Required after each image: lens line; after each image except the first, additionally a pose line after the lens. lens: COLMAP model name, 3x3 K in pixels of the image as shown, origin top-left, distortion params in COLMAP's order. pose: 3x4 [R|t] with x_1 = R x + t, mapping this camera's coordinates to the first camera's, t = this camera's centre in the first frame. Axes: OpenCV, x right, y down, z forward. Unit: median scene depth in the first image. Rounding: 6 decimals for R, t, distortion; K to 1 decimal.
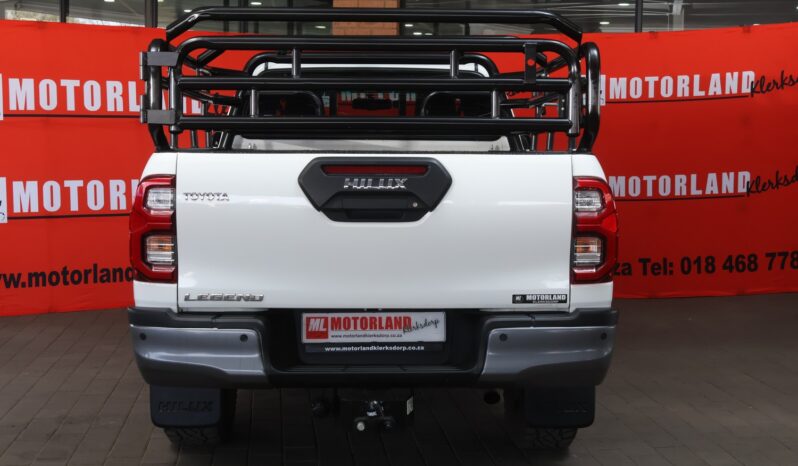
lens RADIAL K [[1237.3, 0, 399.0], [0, 1237.3, 233.0], [0, 0, 1]] dist [-0.021860, 0.017475]
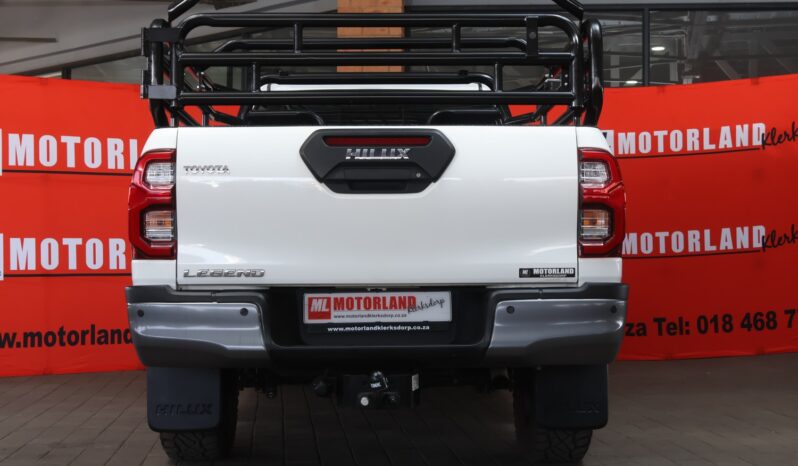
lens RADIAL K [[1277.7, 0, 399.0], [0, 1277.7, 233.0], [0, 0, 1]] dist [-0.002275, -0.062641]
pose [[0.999922, -0.010708, -0.006463, 0.003613], [0.009900, 0.993405, -0.114233, 0.132942], [0.007644, 0.114160, 0.993433, -0.006310]]
